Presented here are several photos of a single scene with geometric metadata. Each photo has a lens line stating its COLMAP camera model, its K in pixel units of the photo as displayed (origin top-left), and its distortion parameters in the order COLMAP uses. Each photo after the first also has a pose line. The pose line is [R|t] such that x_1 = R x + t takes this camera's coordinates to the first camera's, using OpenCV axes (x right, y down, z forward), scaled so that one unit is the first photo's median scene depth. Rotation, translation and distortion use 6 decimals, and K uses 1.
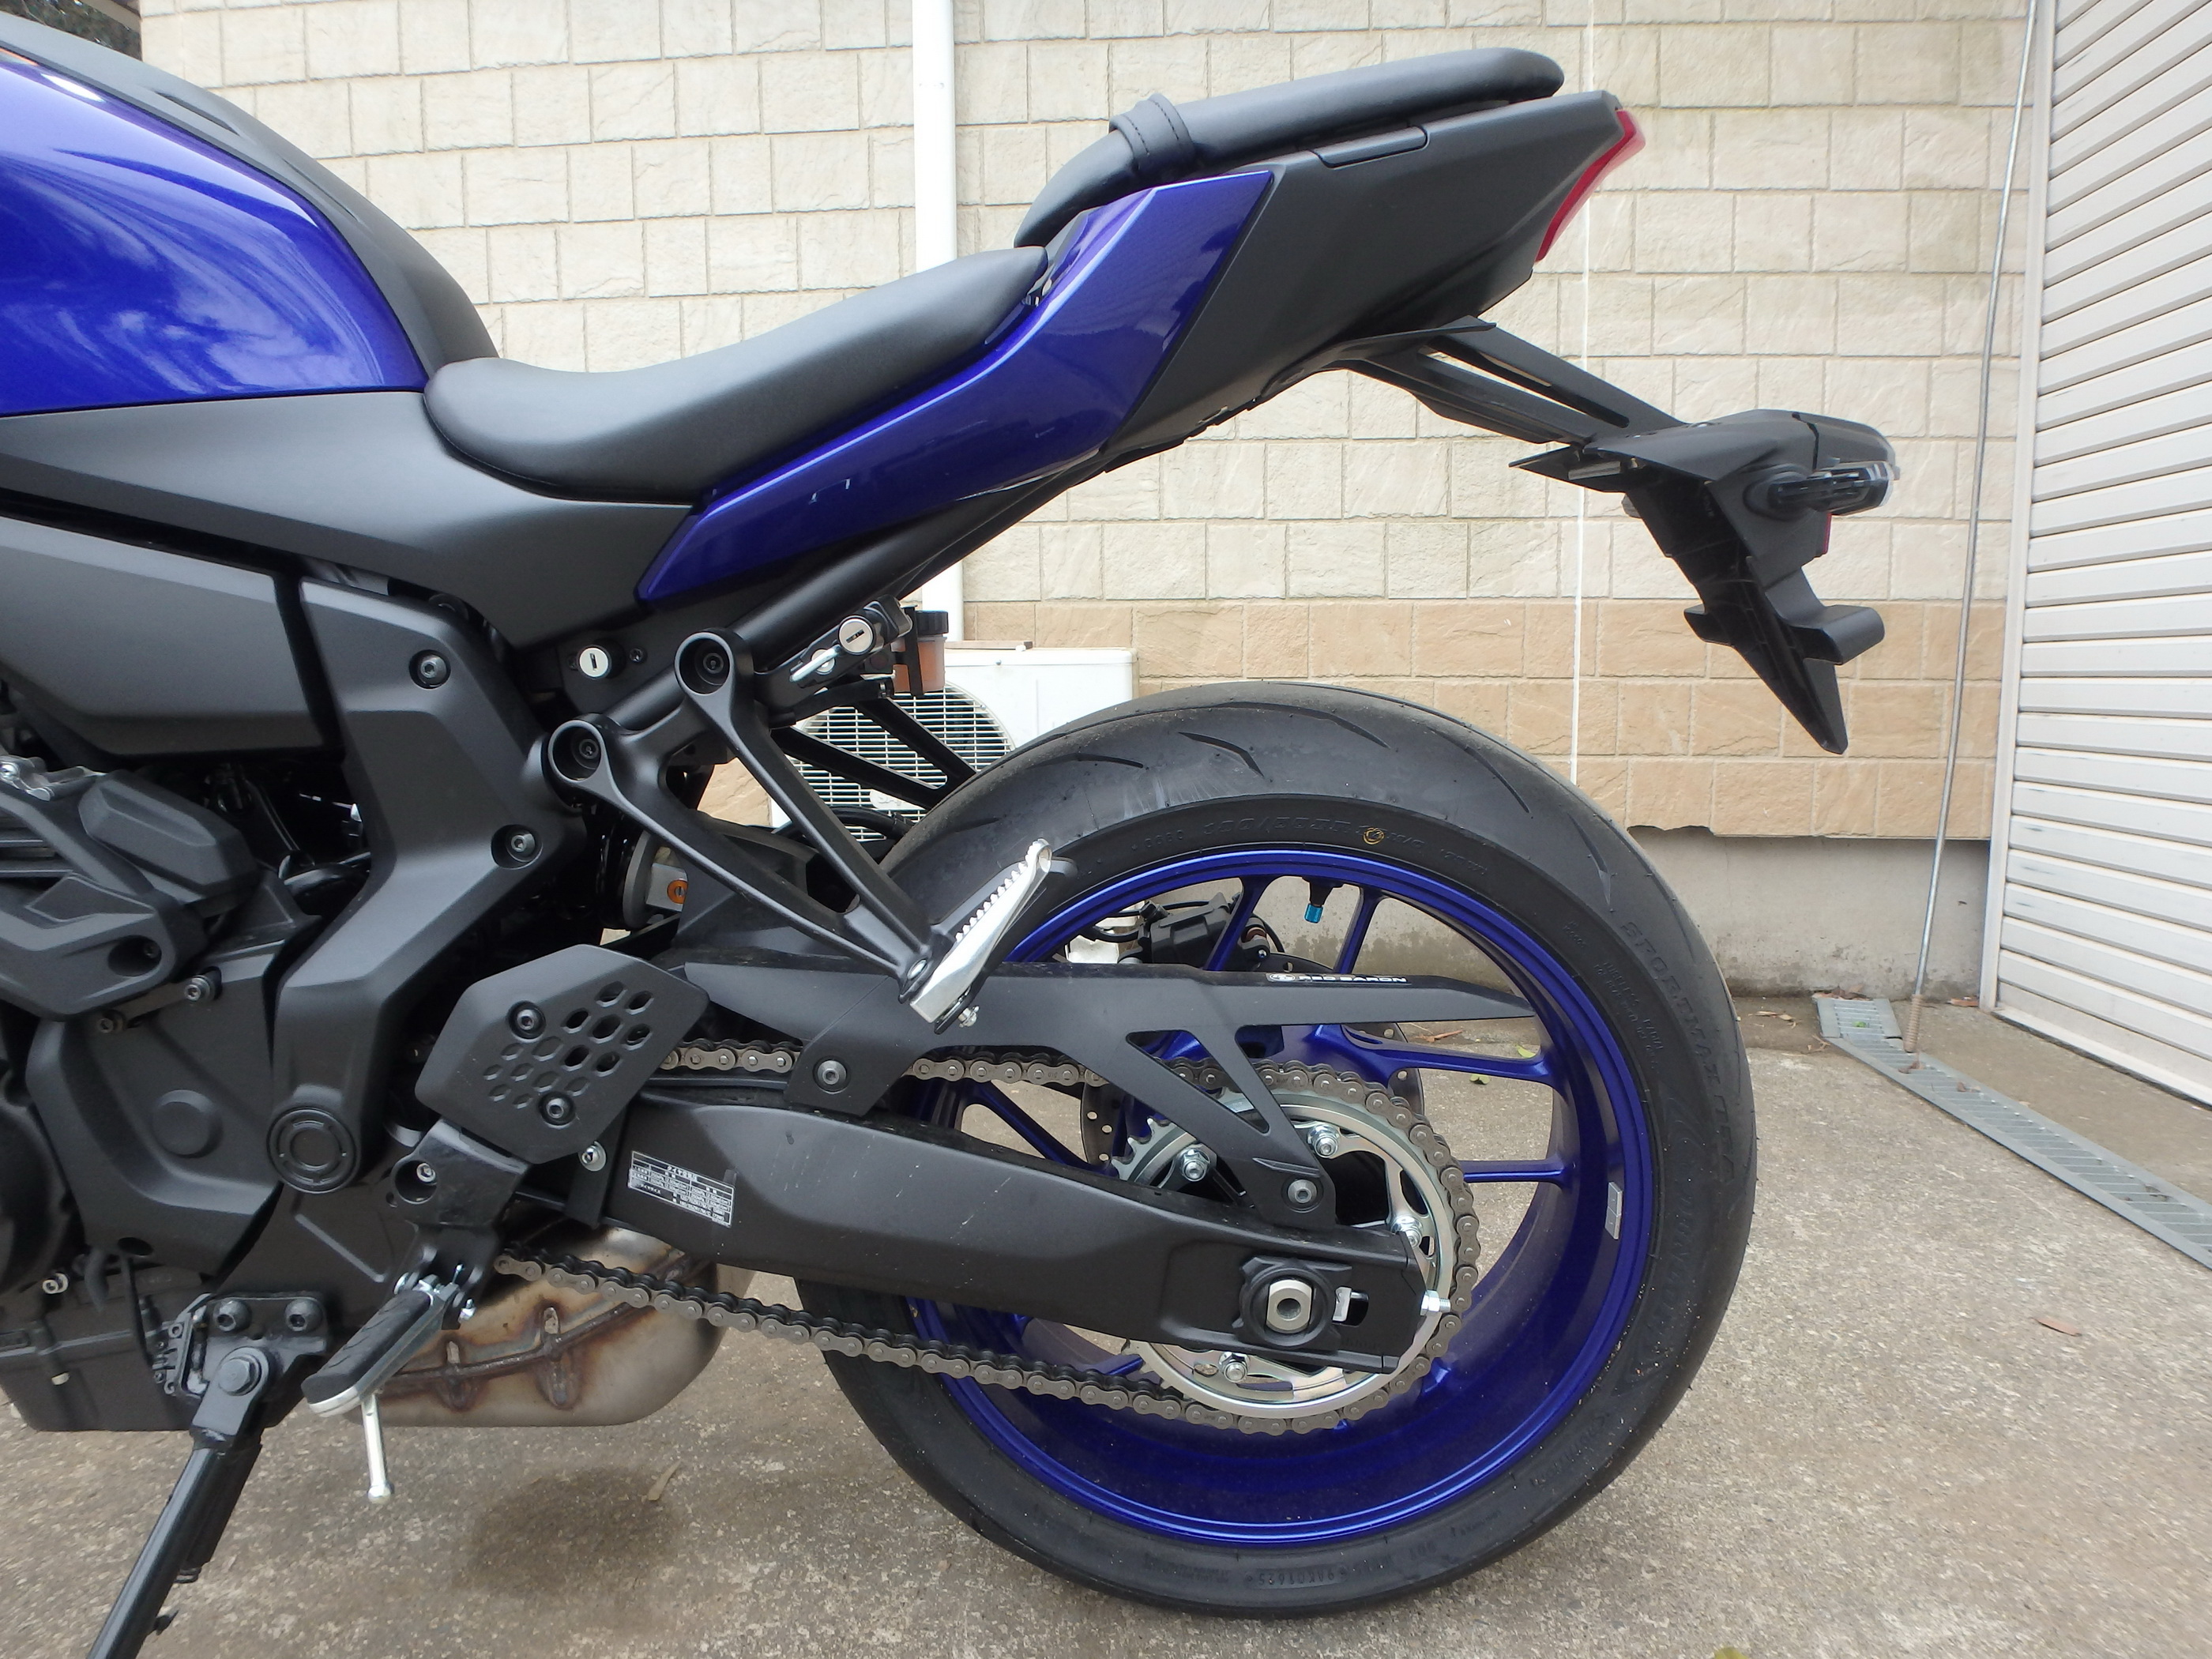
lens RADIAL K [[1352.6, 0, 1122.5], [0, 1352.6, 837.1], [0, 0, 1]] dist [-0.051619, 0.021617]
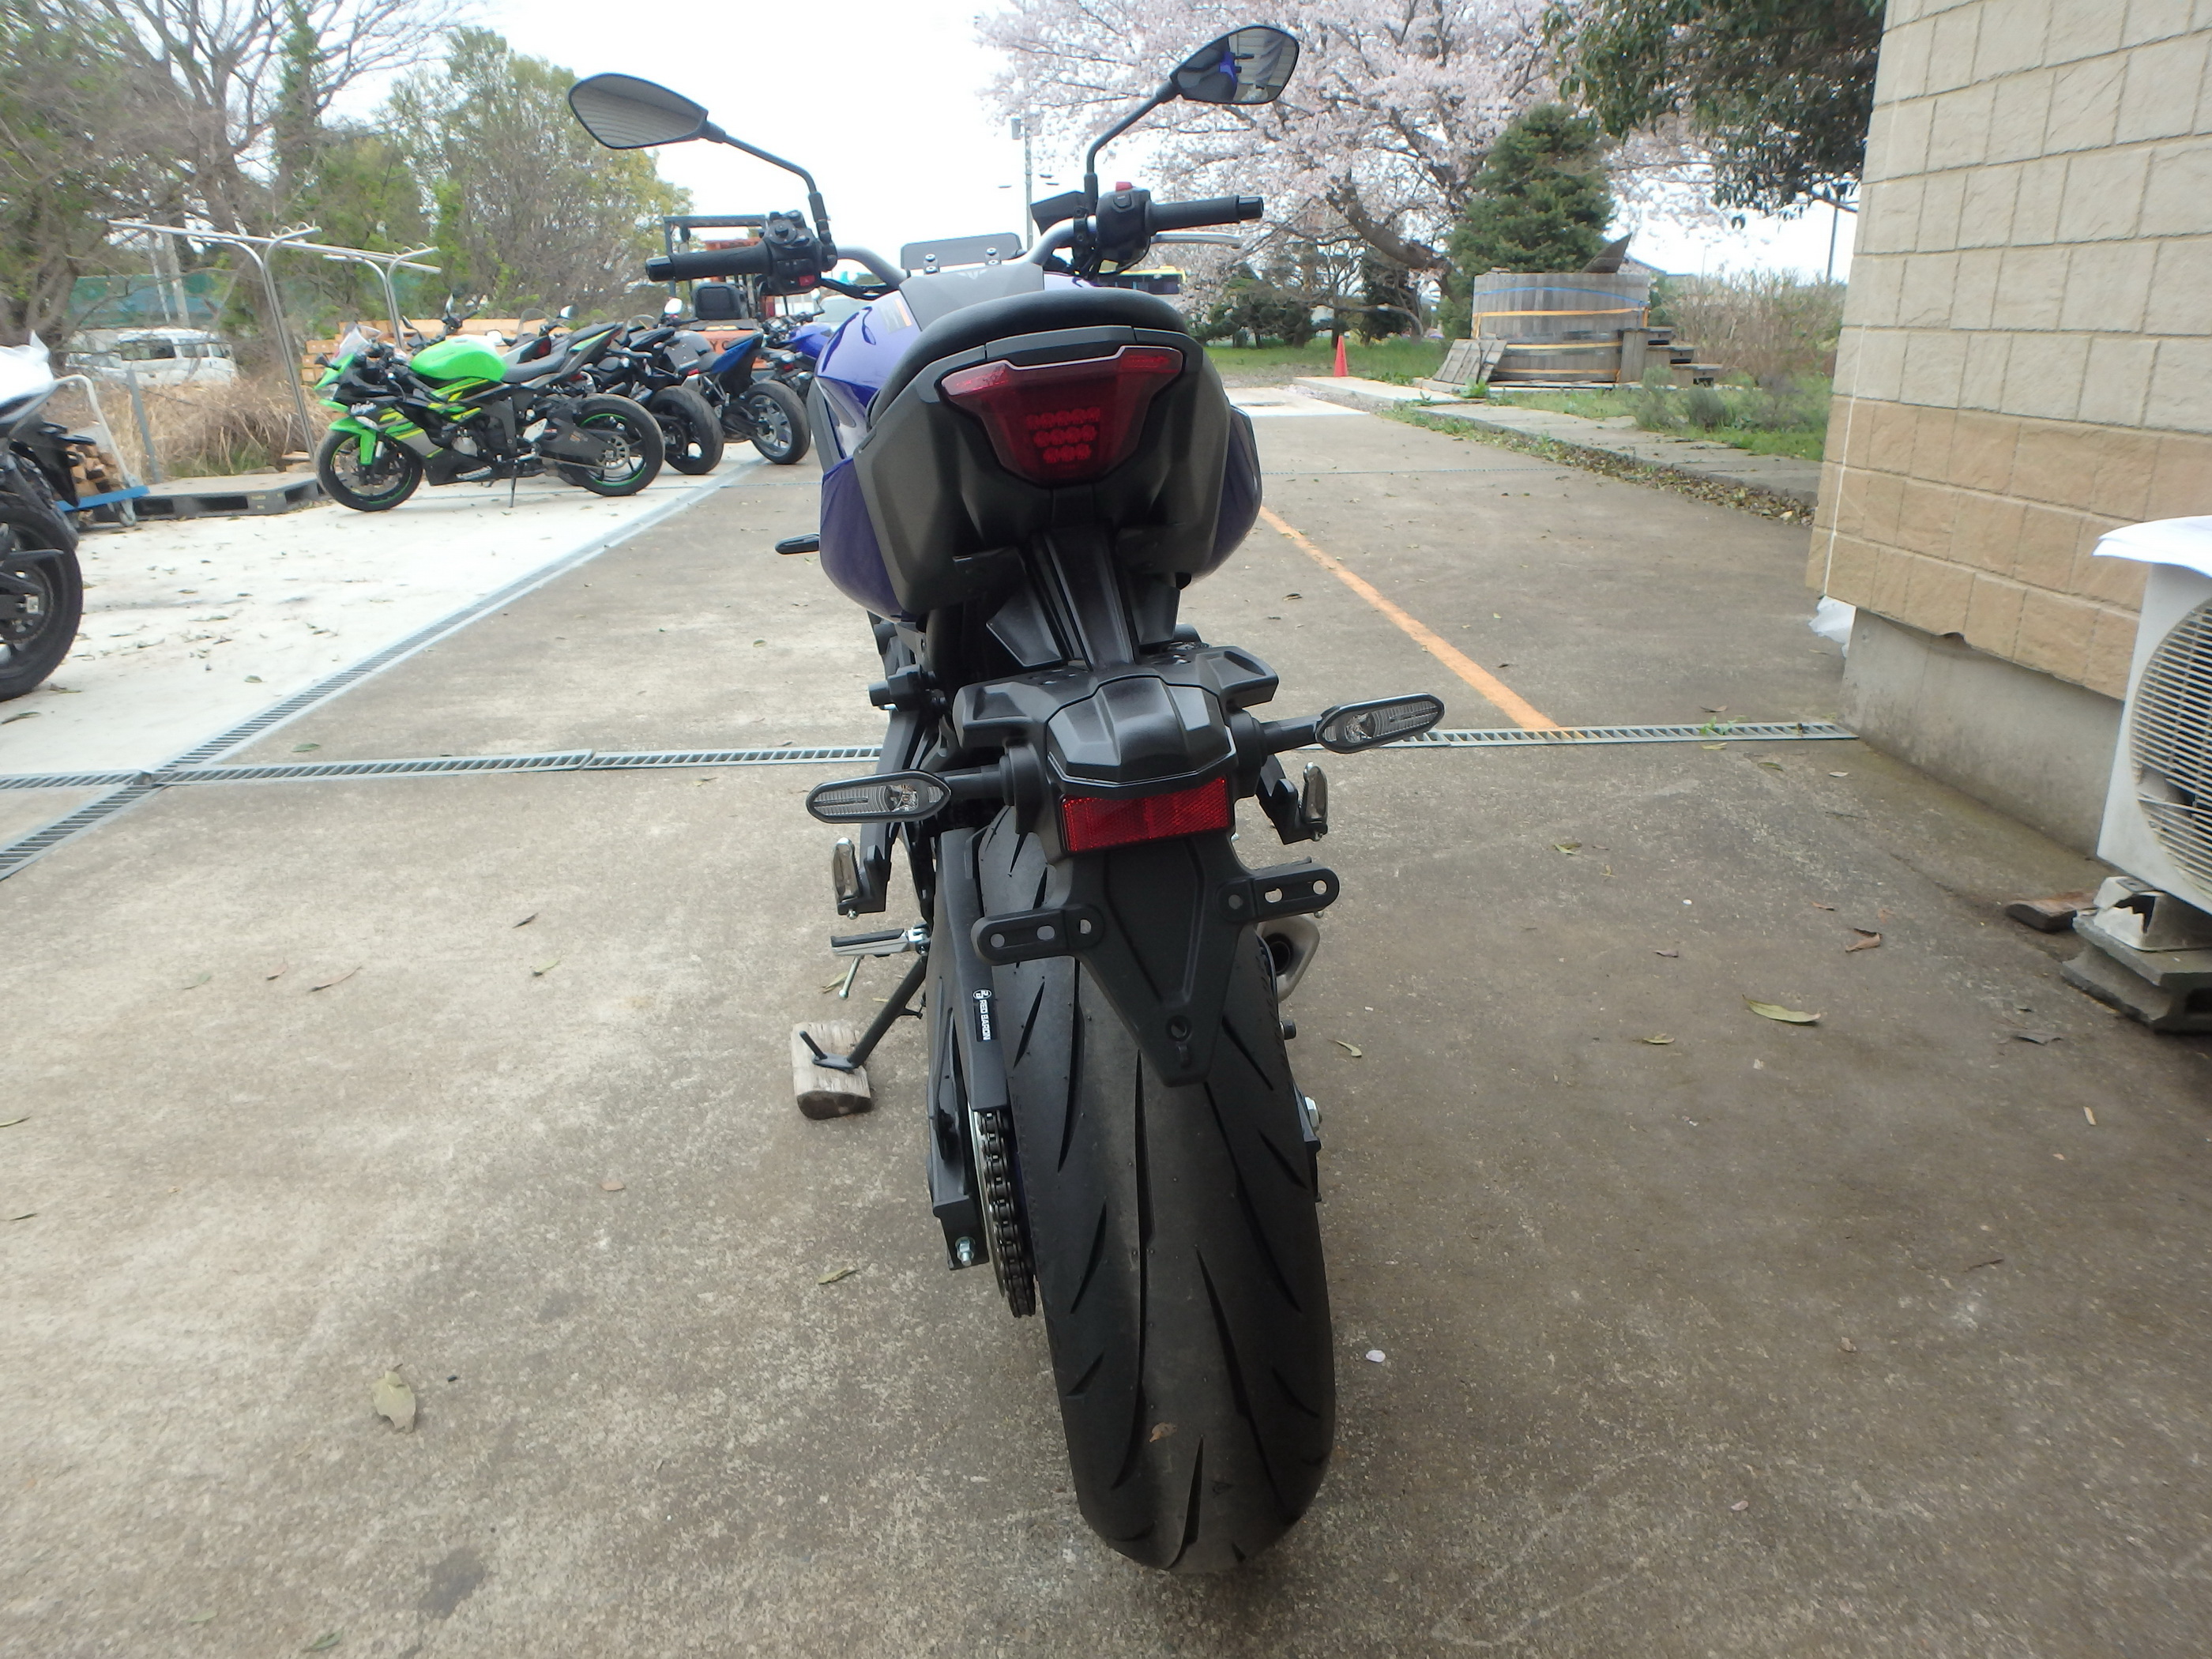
lens RADIAL K [[1355.5, 0, 1135.5], [0, 1355.5, 865.0], [0, 0, 1]] dist [-0.044203, 0.002139]
pose [[0.153859, 0.379810, -0.912179, 0.416858], [-0.107137, 0.924142, 0.366720, -0.168665], [0.982267, 0.041305, 0.182880, 0.268999]]
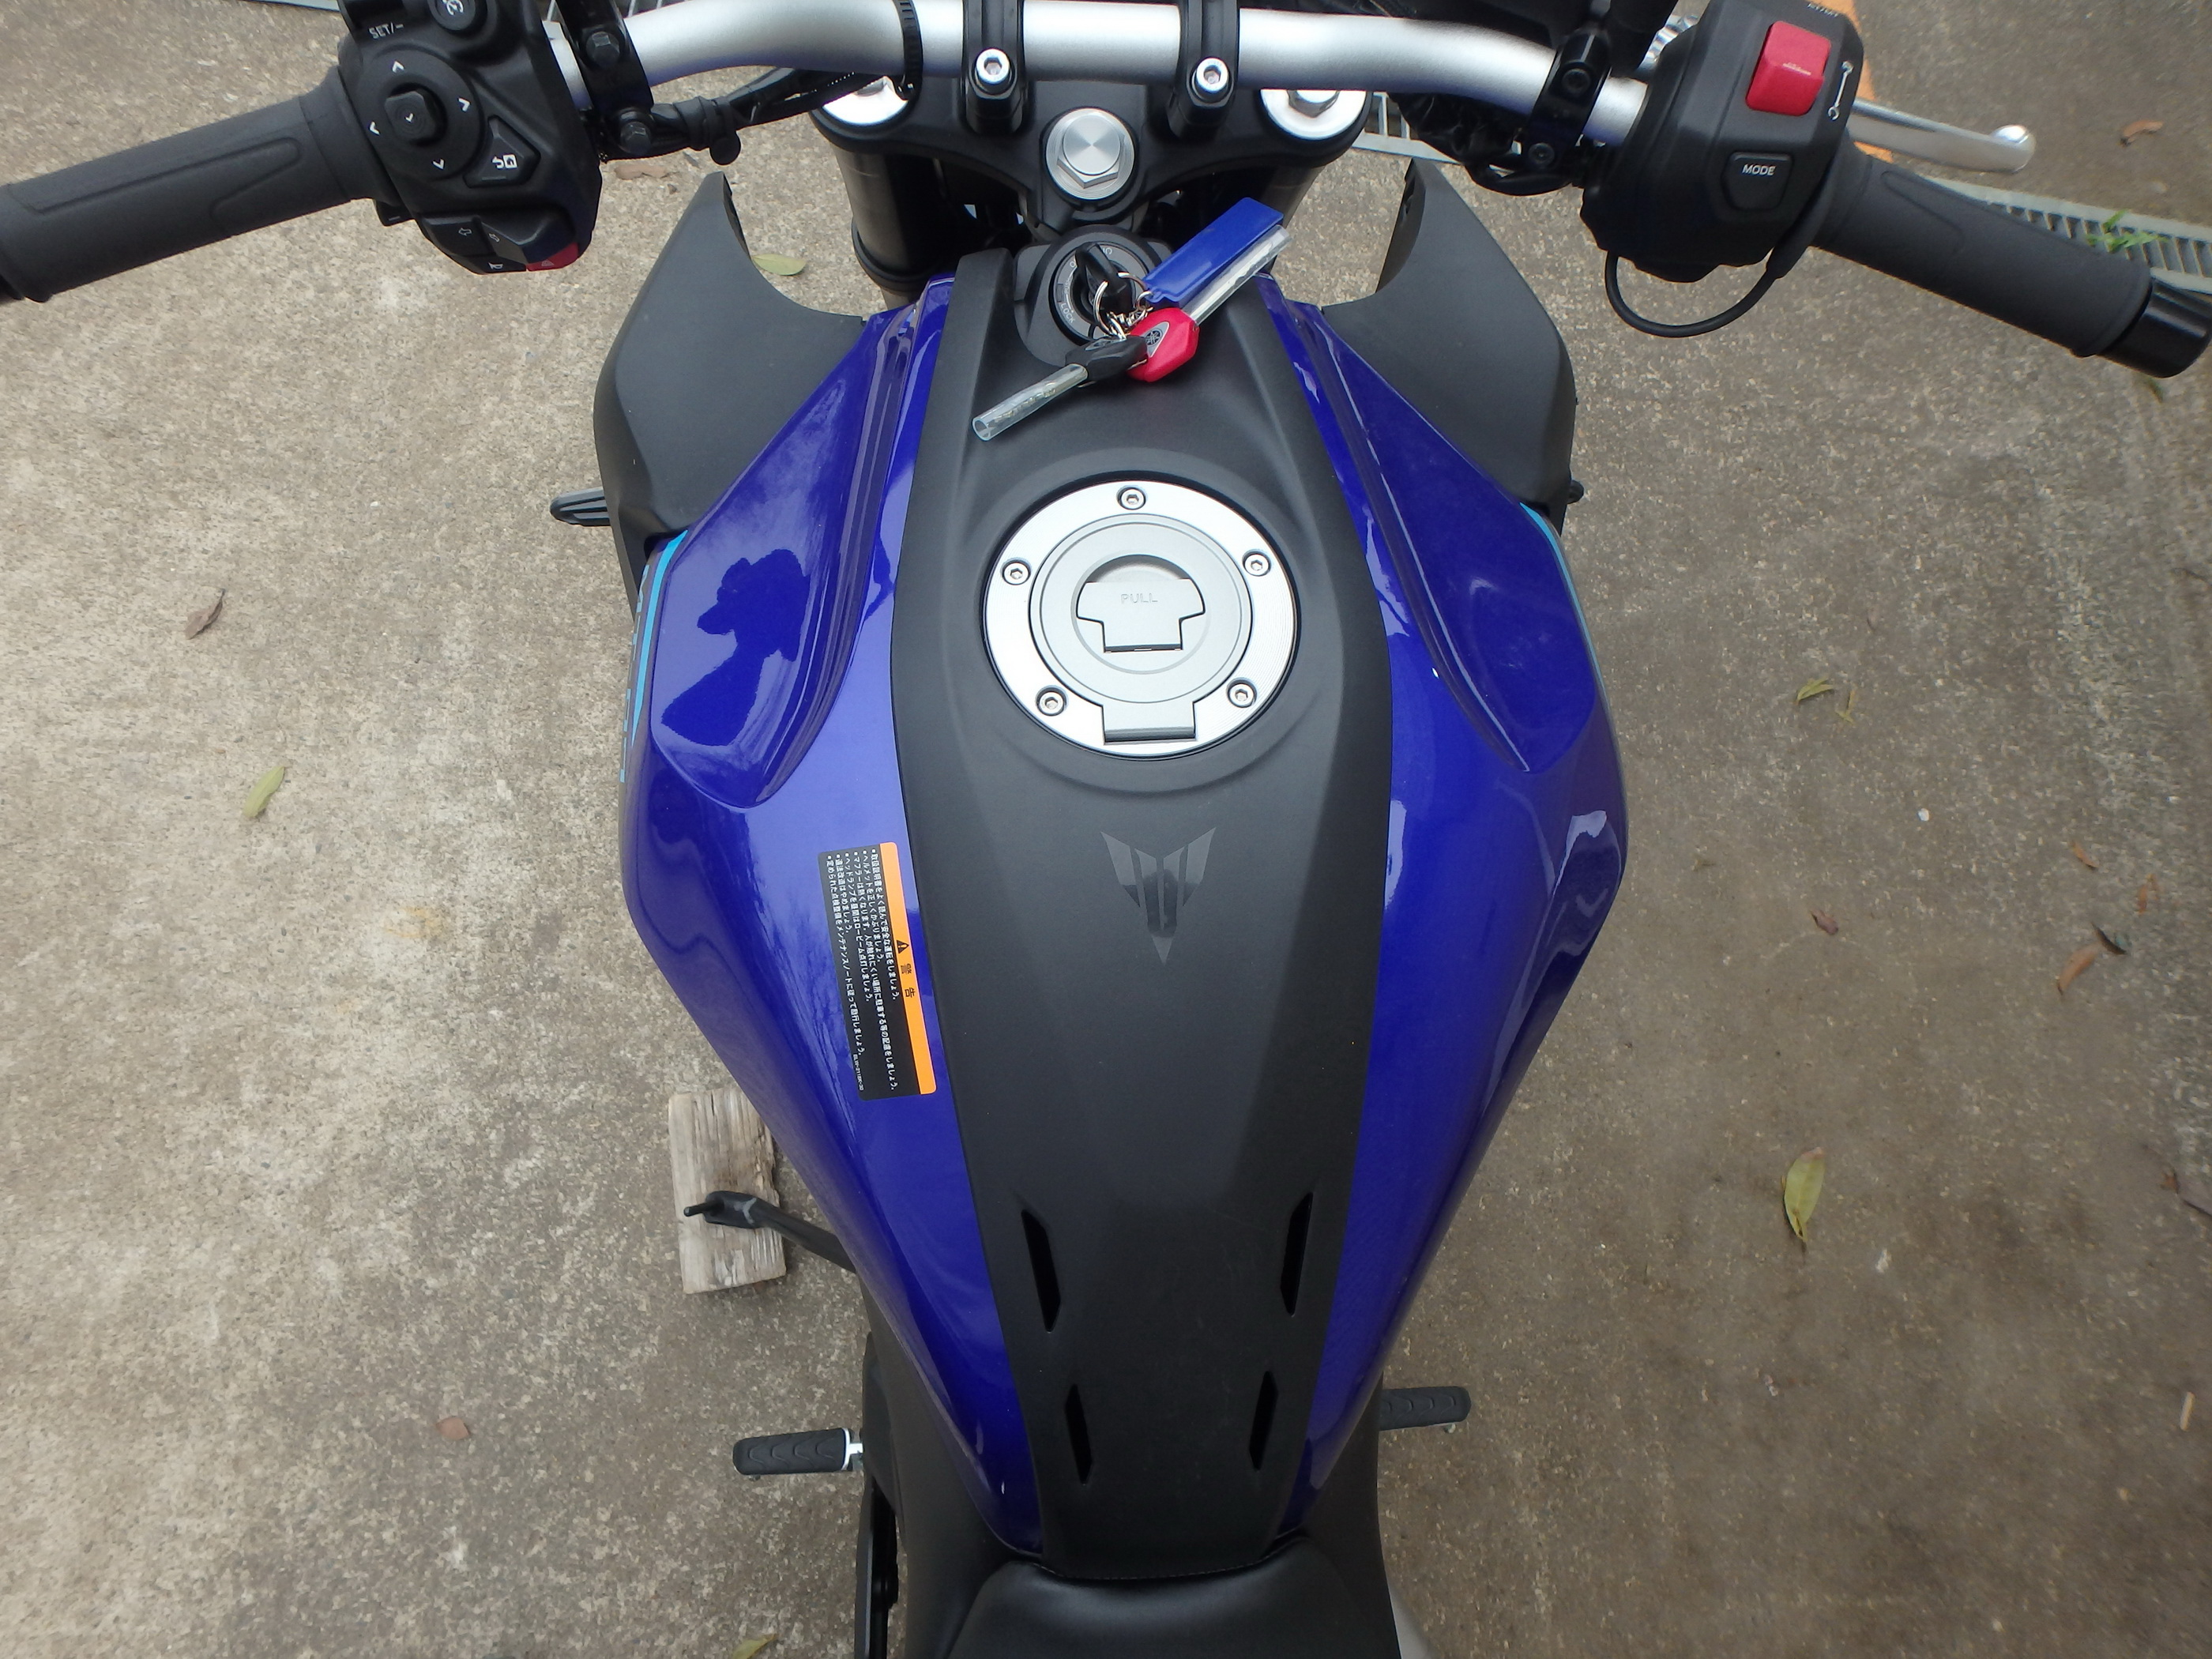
lens RADIAL K [[1333.3, 0, 1108.0], [0, 1333.3, 833.5], [0, 0, 1]] dist [-0.039758, 0.017393]
pose [[0.065369, 0.958830, -0.276355, -0.214158], [-0.264584, 0.283689, 0.921692, -0.343635], [0.962145, 0.012869, 0.272236, 0.245376]]
